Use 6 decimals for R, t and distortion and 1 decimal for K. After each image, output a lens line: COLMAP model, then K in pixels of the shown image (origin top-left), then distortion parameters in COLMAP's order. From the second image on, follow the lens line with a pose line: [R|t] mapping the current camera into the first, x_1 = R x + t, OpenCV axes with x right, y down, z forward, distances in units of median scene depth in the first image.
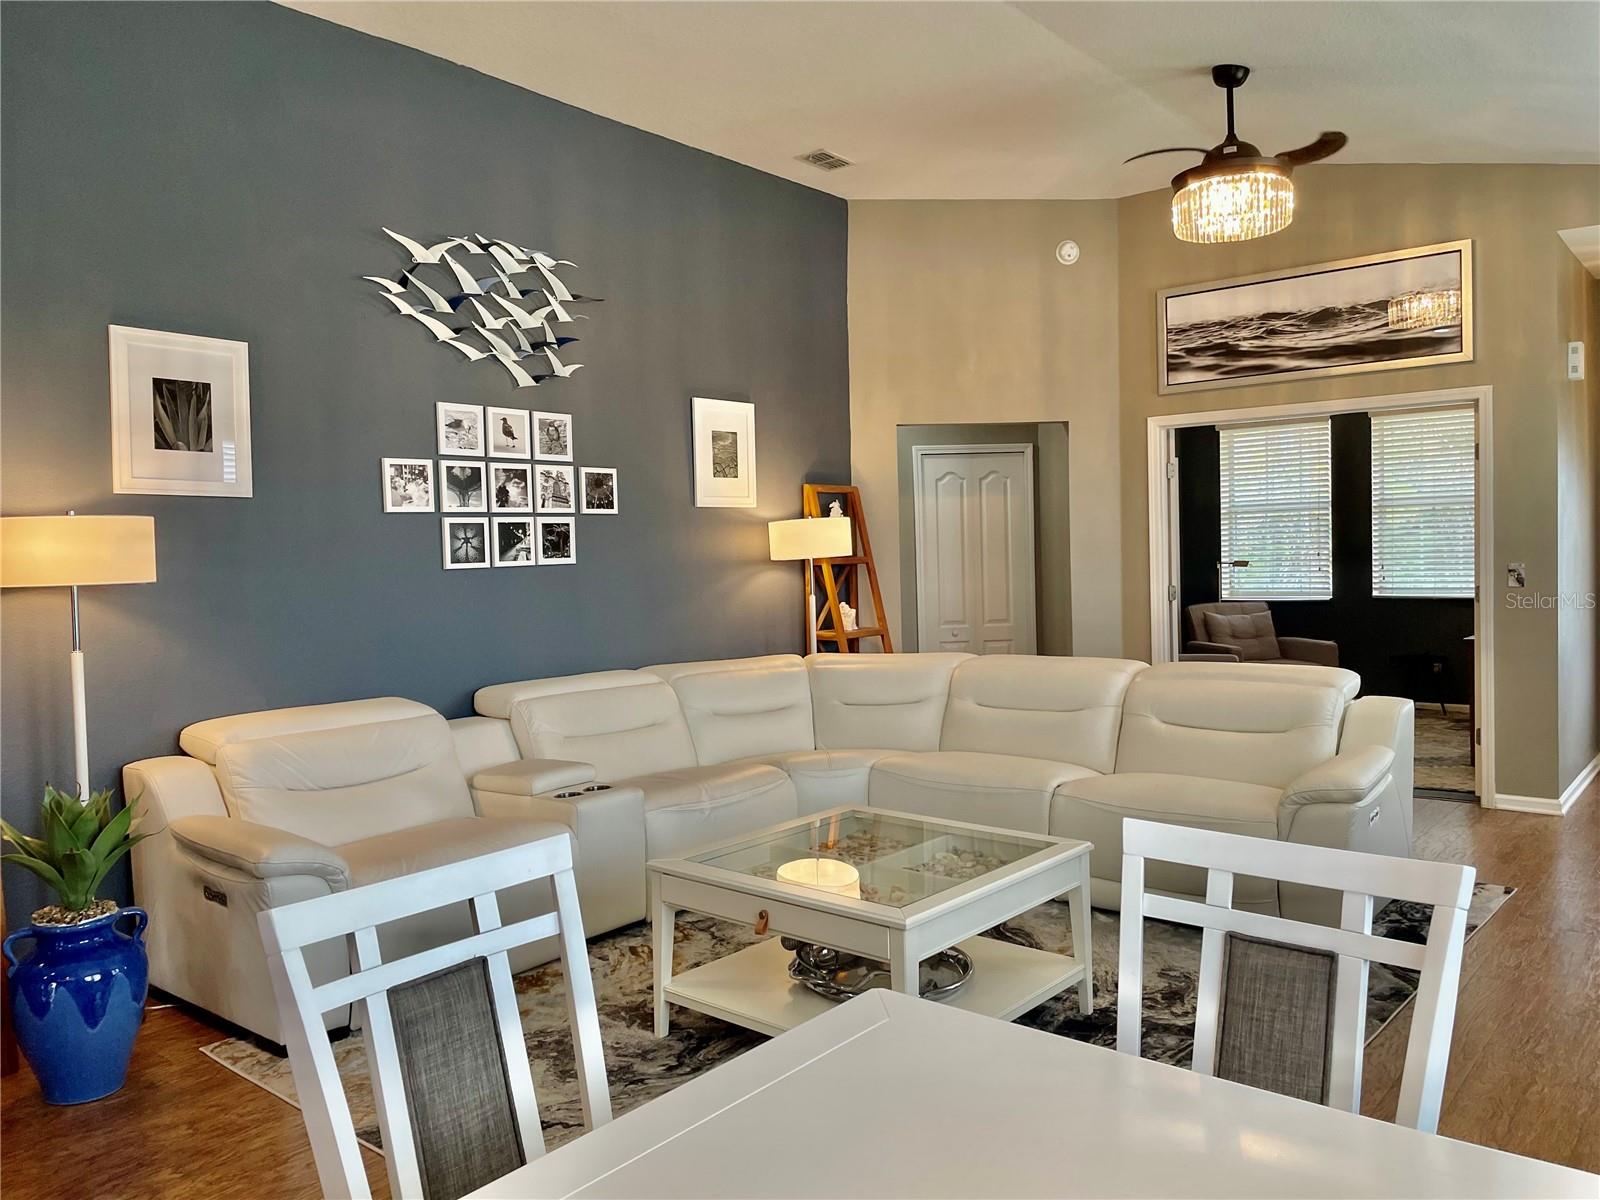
lens RADIAL K [[1209.5, 0, 807.2], [0, 1209.5, 582.6], [0, 0, 1]] dist [0.072327, -0.089771]
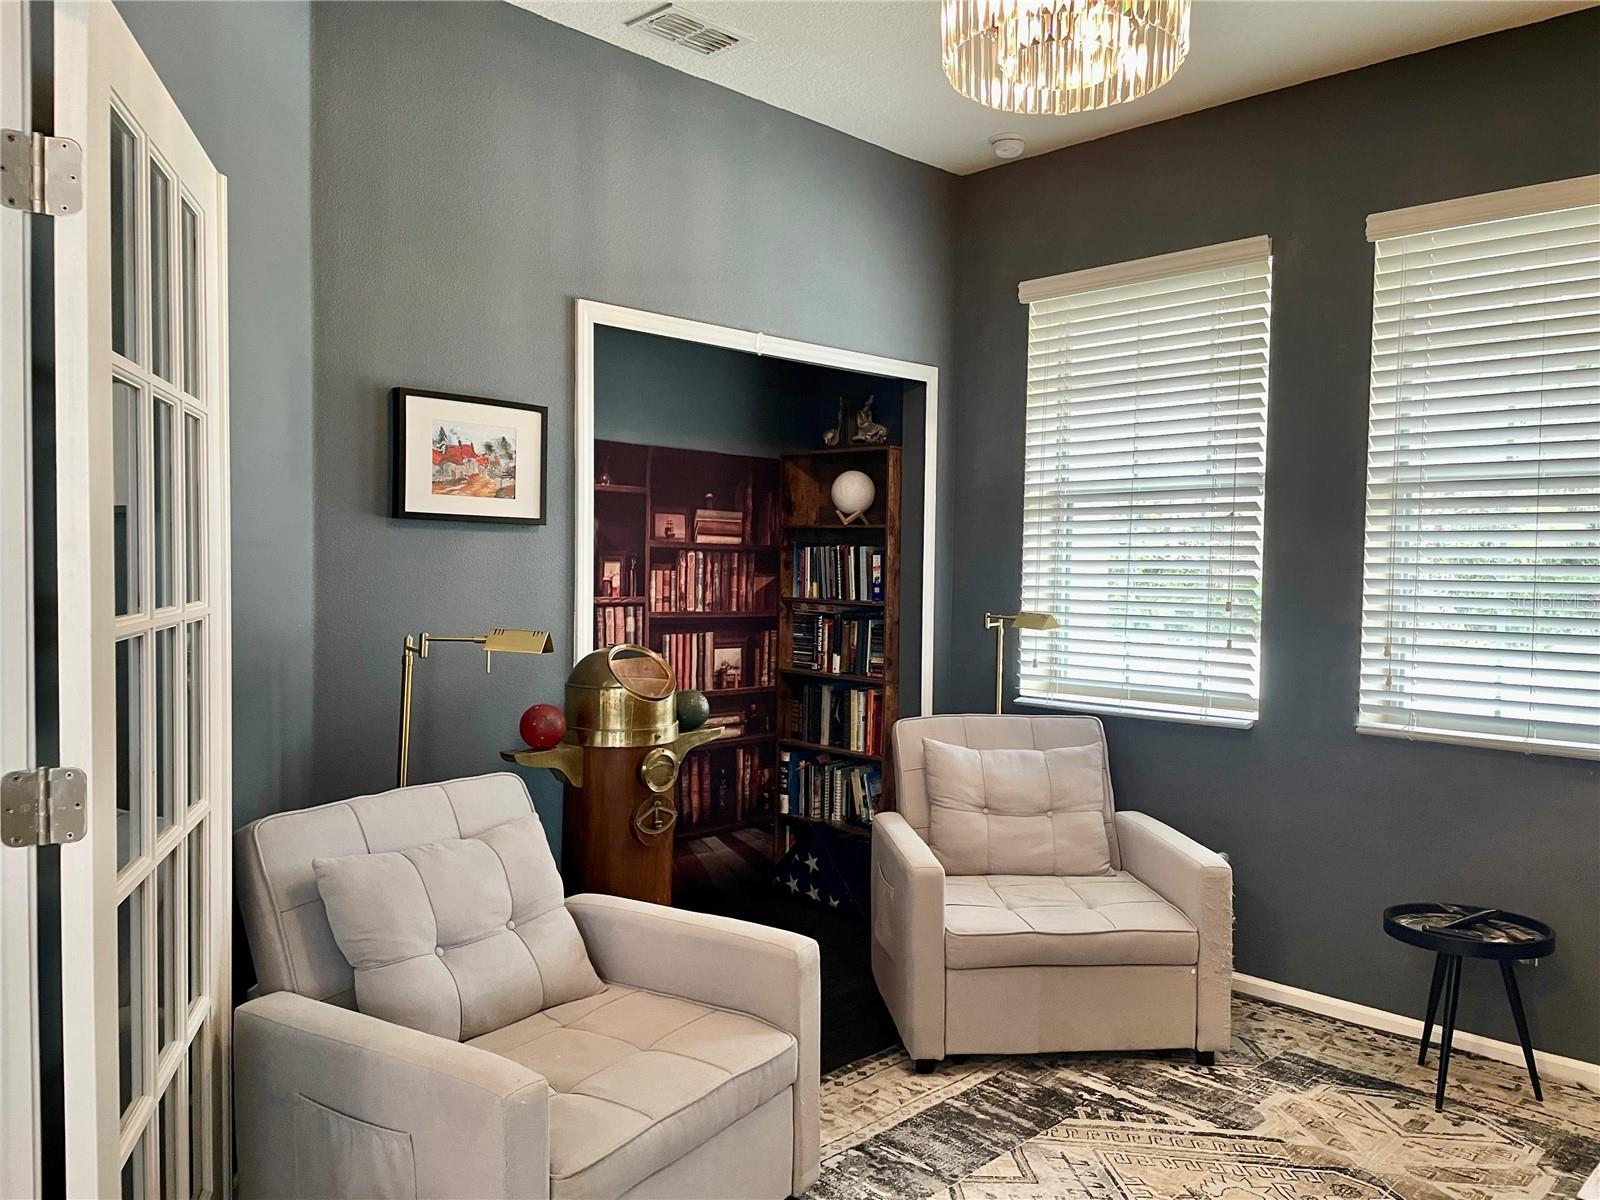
lens RADIAL K [[1209.5, 0, 803.3], [0, 1209.5, 596.3], [0, 0, 1]] dist [0.072327, -0.089771]
pose [[0.994569, 0.044077, -0.094287, 0.590842], [-0.043826, 0.999028, 0.004736, -0.041576], [0.094405, -0.000578, 0.995534, 1.106841]]
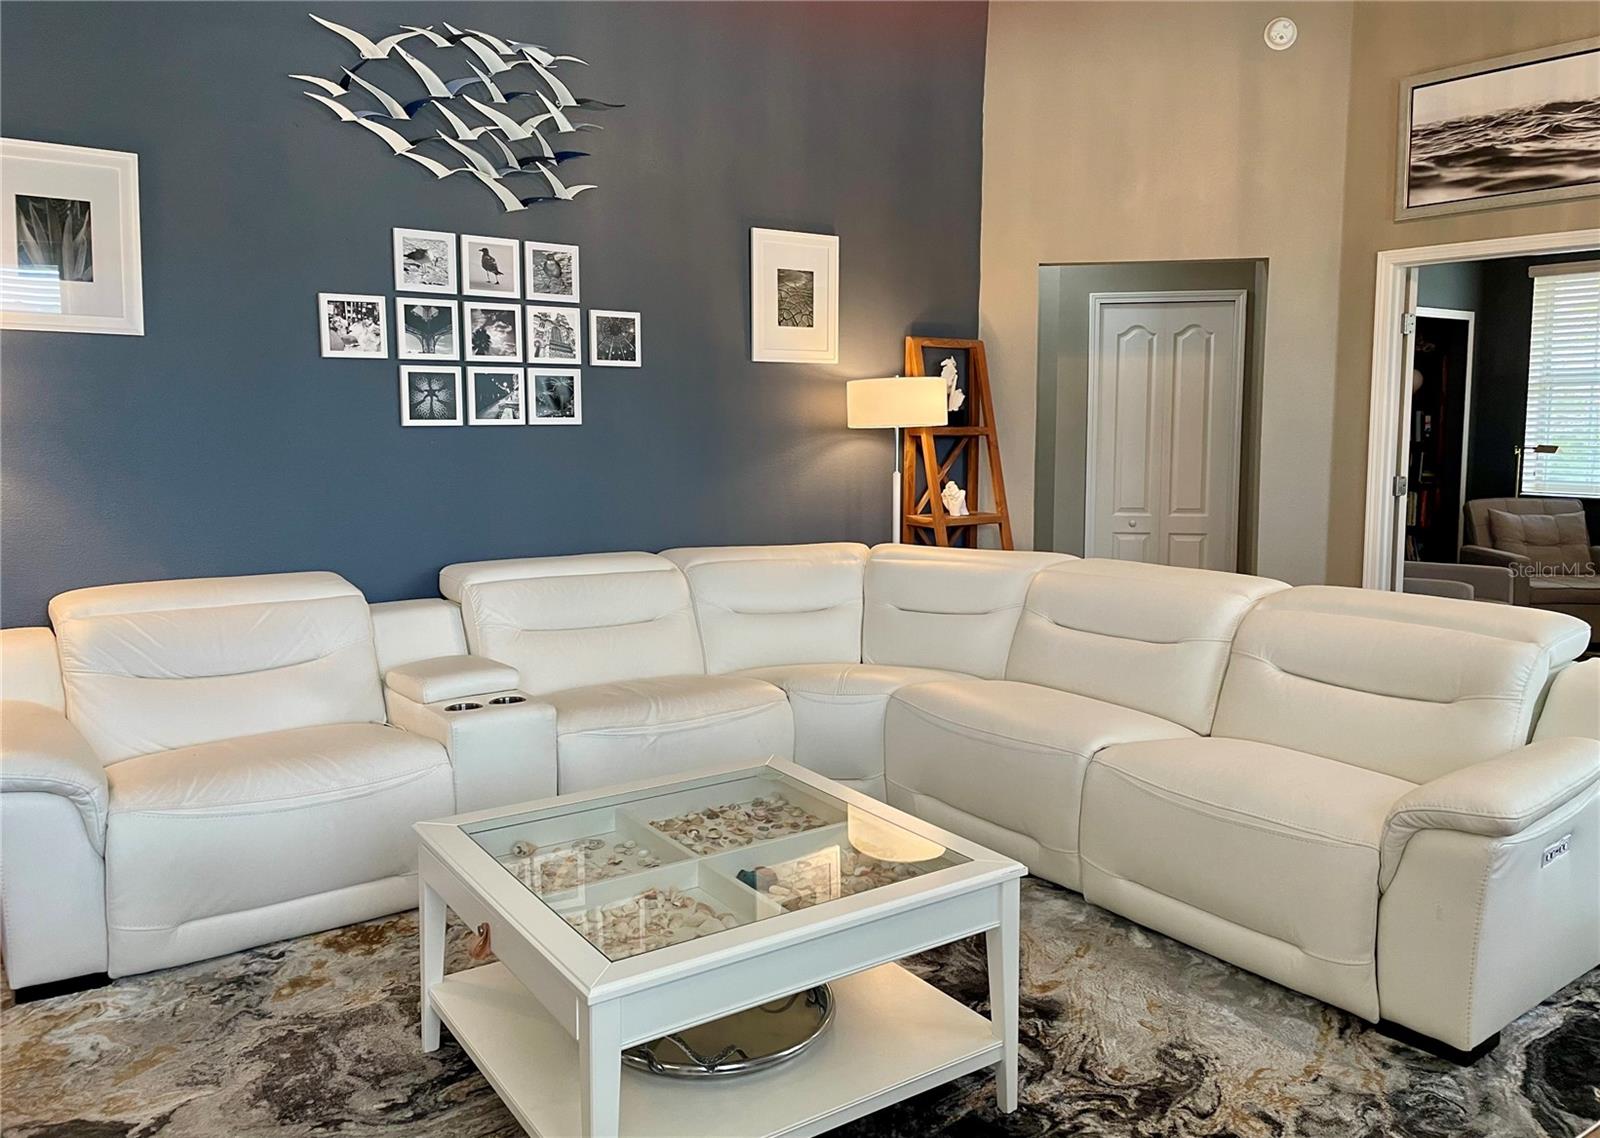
lens RADIAL K [[1209.7, 0, 807.1], [0, 1209.7, 527.2], [0, 0, 1]] dist [0.068691, -0.091461]
pose [[0.966219, 0.050677, -0.252690, 0.184342], [-0.033878, 0.996944, 0.070397, -0.009435], [0.255485, -0.059459, 0.964983, 0.222823]]
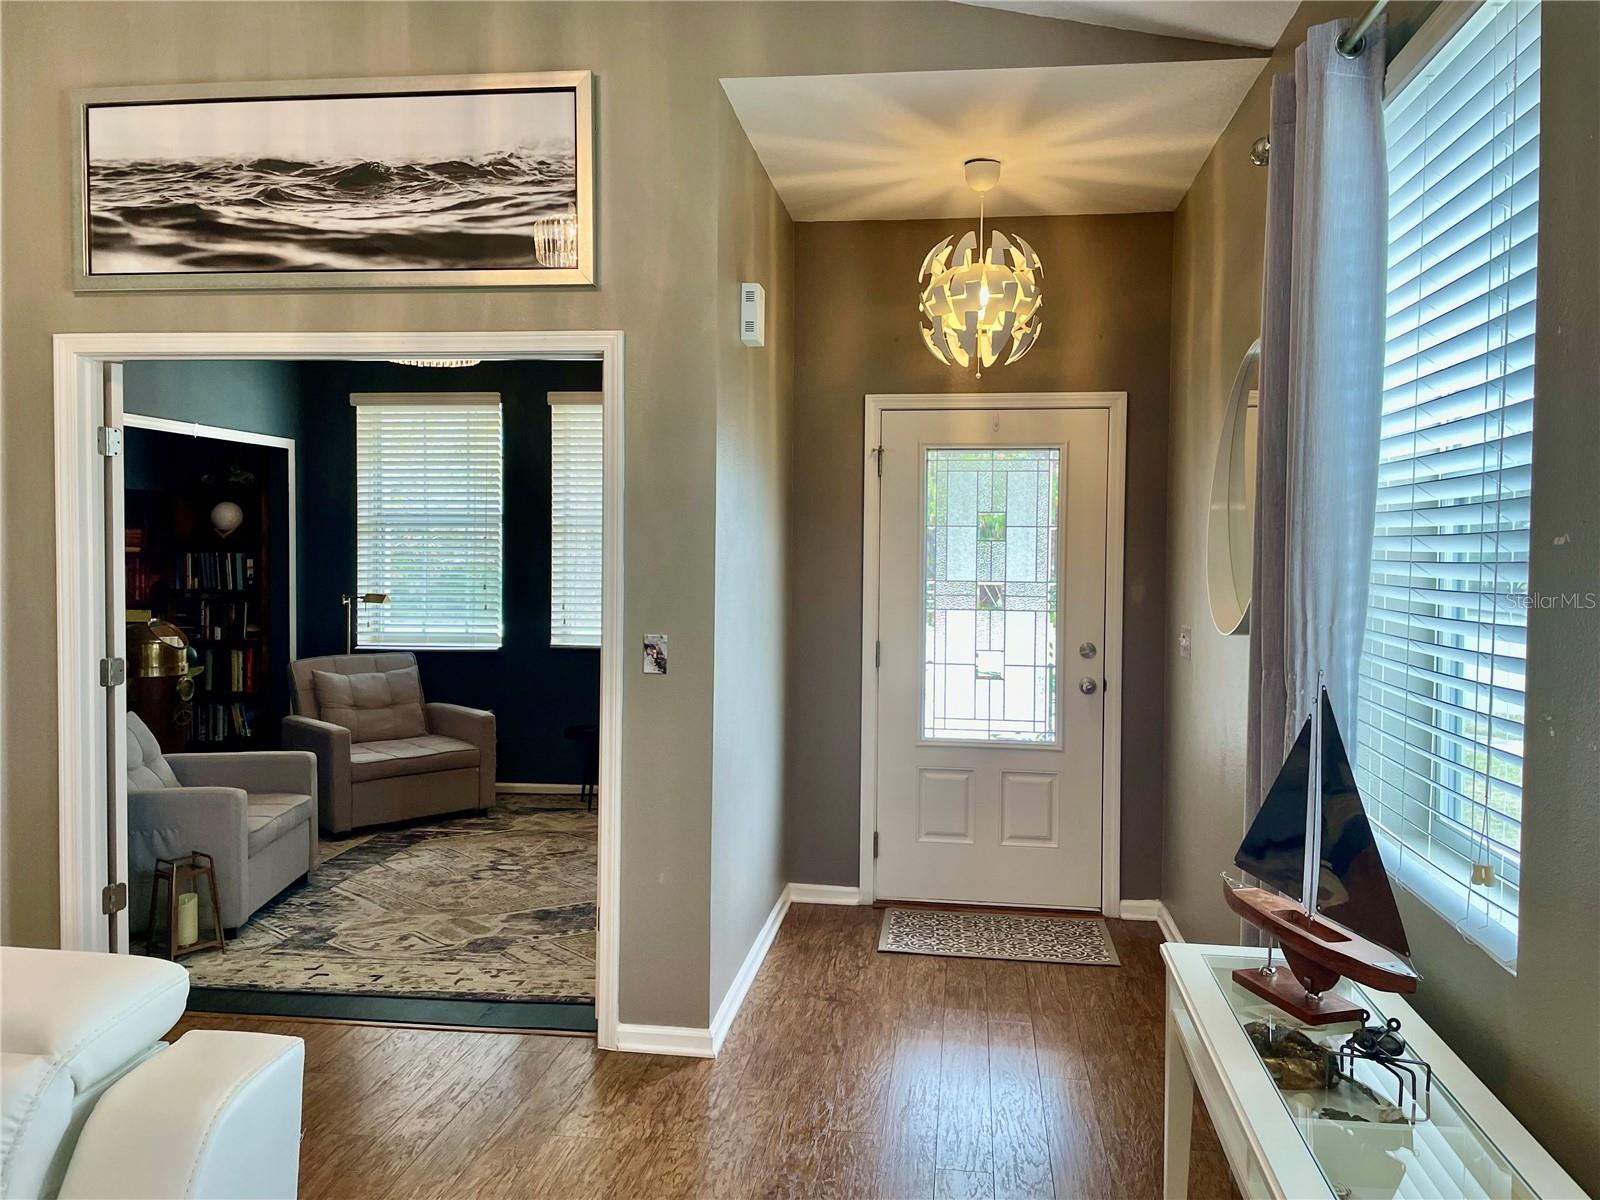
lens RADIAL K [[1209.5, 0, 830.6], [0, 1209.5, 590.5], [0, 0, 1]] dist [0.072327, -0.089771]
pose [[0.842294, 0.014879, 0.538813, 0.372453], [-0.015574, 0.999873, -0.003265, -0.040853], [-0.538793, -0.005641, 0.842419, 0.513367]]
